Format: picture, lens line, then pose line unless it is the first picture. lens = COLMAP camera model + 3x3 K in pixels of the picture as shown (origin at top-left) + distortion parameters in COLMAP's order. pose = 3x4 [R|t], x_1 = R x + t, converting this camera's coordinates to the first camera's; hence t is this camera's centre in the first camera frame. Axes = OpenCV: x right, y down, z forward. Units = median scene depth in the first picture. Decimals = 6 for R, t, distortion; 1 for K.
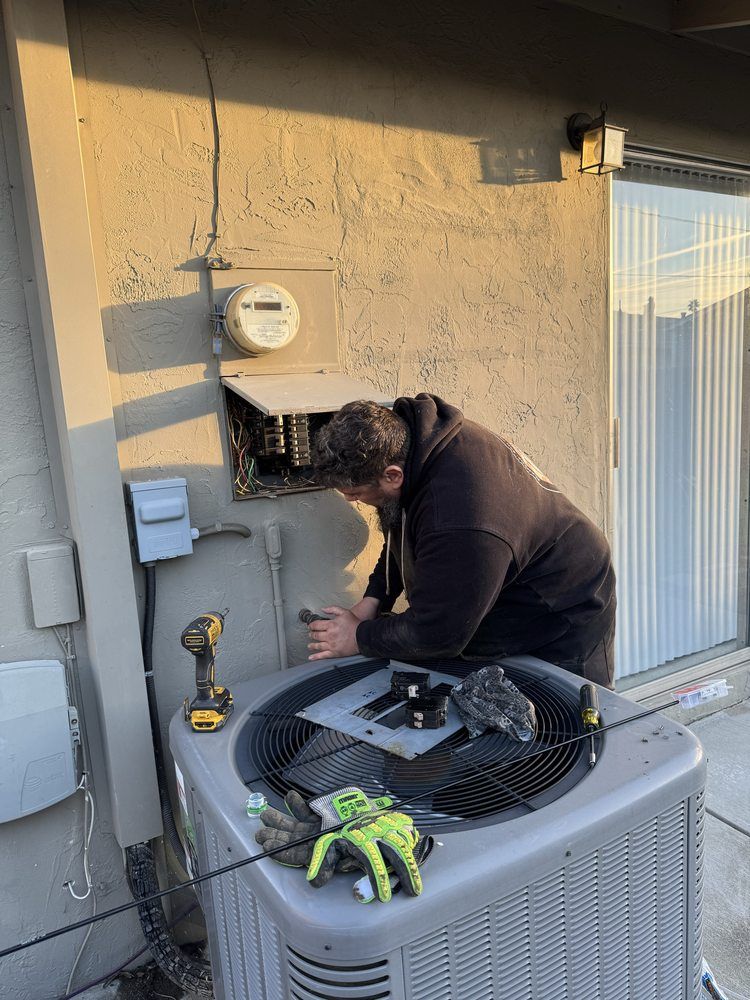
lens RADIAL K [[702.5, 0, 375.8], [0, 702.5, 497.5], [0, 0, 1]] dist [0.003884, -0.000672]
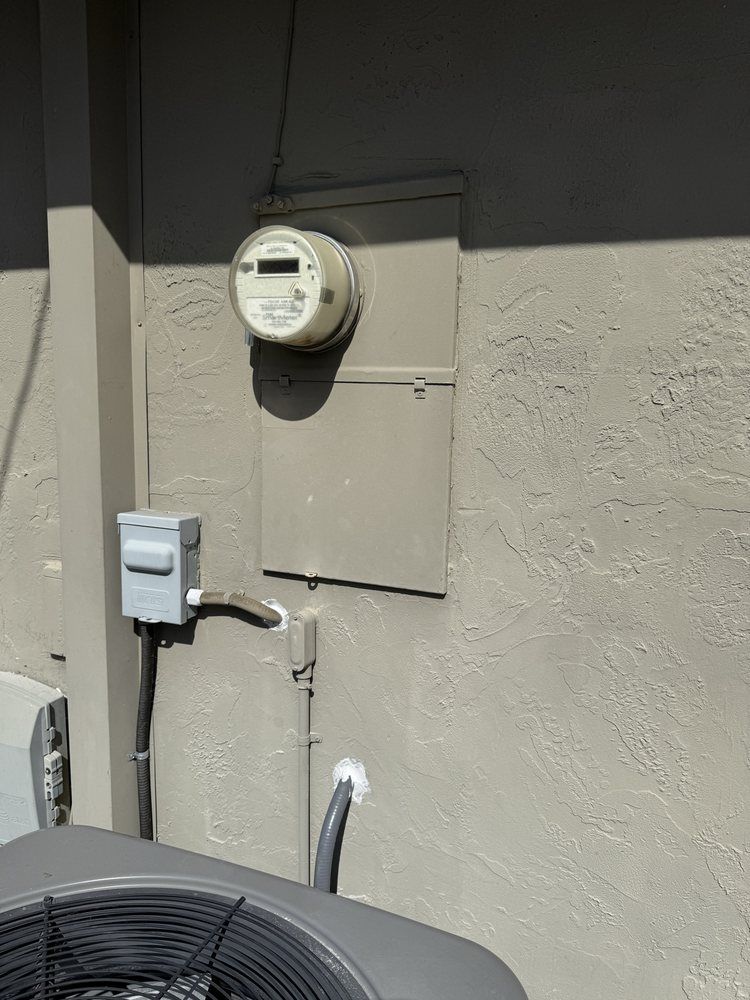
lens RADIAL K [[702.5, 0, 374.5], [0, 702.5, 505.1], [0, 0, 1]] dist [0.003884, -0.000672]
pose [[0.616457, 0.190112, -0.764093, 0.390418], [-0.185363, 0.978180, 0.093831, -0.145096], [0.765259, 0.083792, 0.638245, 0.697969]]
